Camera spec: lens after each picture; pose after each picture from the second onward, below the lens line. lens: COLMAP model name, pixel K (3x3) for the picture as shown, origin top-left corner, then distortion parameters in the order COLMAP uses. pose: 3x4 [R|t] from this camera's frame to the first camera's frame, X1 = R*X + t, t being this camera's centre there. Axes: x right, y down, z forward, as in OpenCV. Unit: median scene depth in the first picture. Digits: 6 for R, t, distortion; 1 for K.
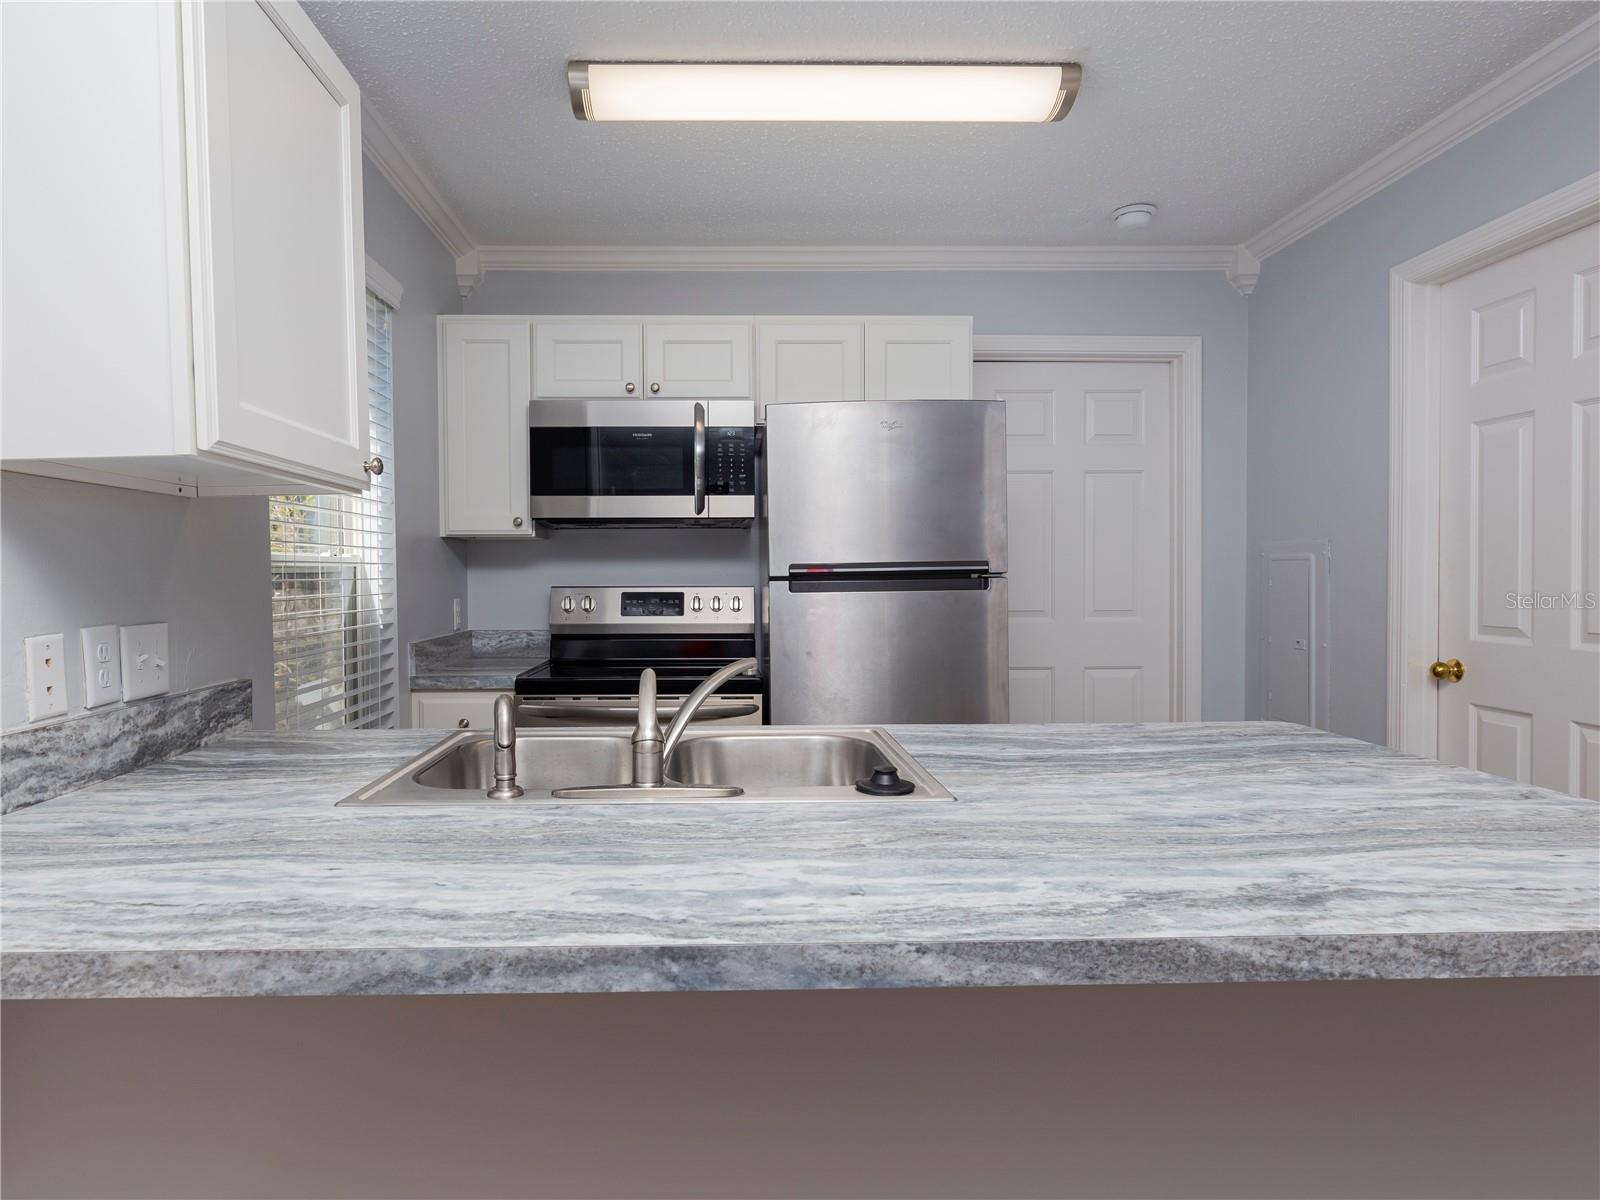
lens RADIAL K [[861.5, 0, 721.1], [0, 861.5, 579.2], [0, 0, 1]] dist [-0.001329, -0.002741]
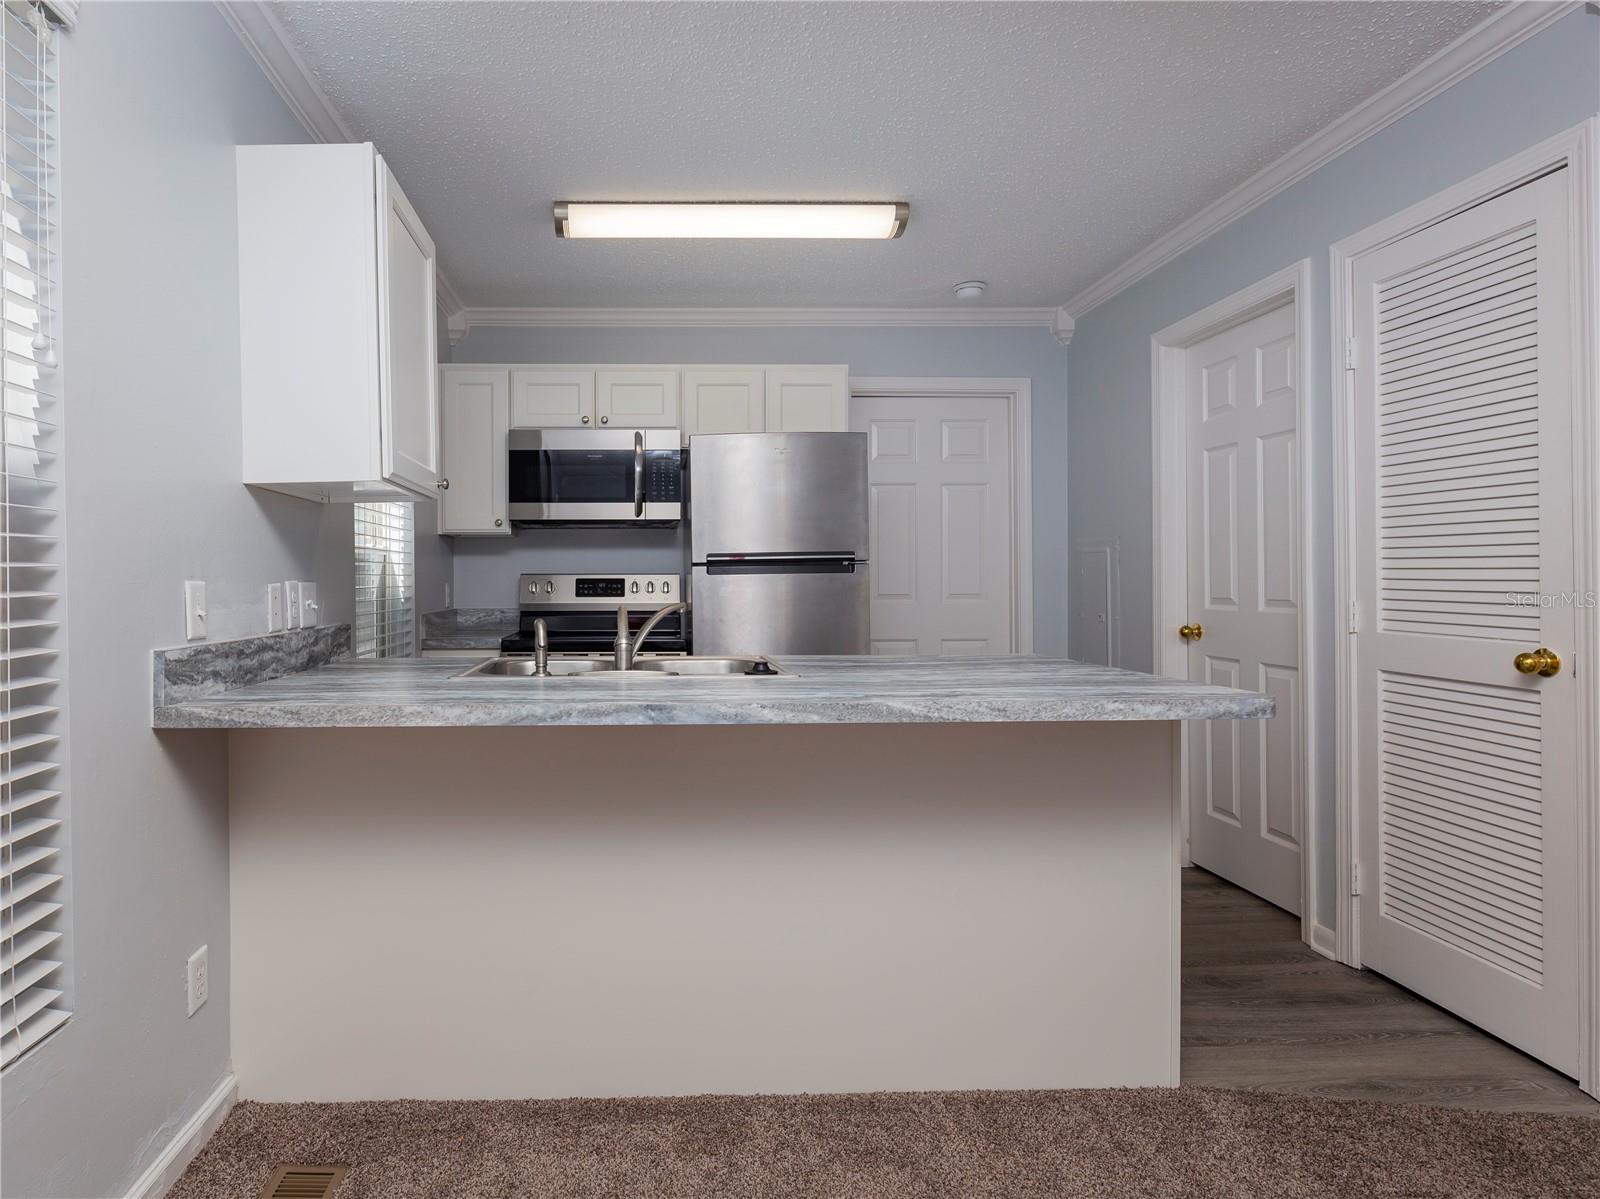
lens RADIAL K [[861.5, 0, 652.5], [0, 861.5, 580.8], [0, 0, 1]] dist [-0.001329, -0.002741]
pose [[0.999924, -0.000061, 0.012303, -0.023181], [0.000128, 0.999985, -0.005479, 0.032913], [-0.012303, 0.005481, 0.999909, -0.349059]]
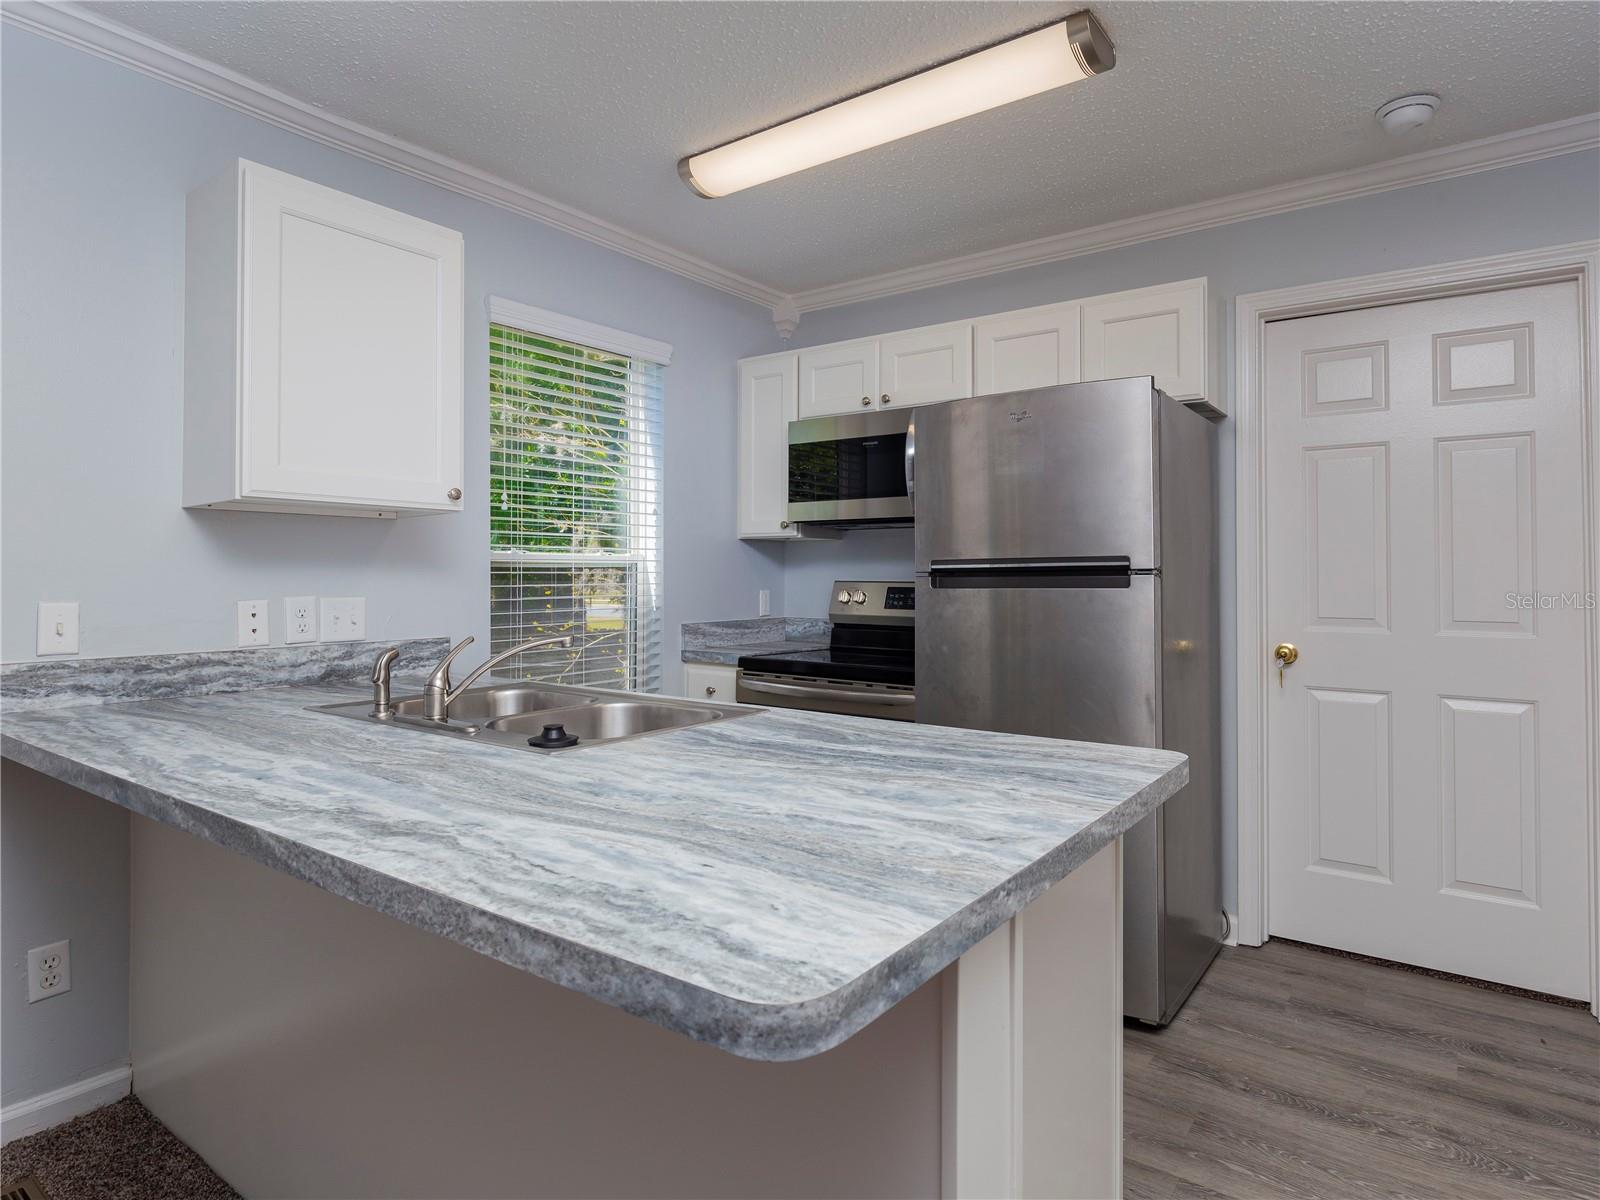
lens RADIAL K [[861.5, 0, 873.2], [0, 861.5, 554.9], [0, 0, 1]] dist [-0.001329, -0.002741]
pose [[0.827067, -0.005902, -0.562072, 0.610757], [-0.009235, 0.999667, -0.024085, 0.001388], [0.562027, 0.025110, 0.826738, 0.116313]]
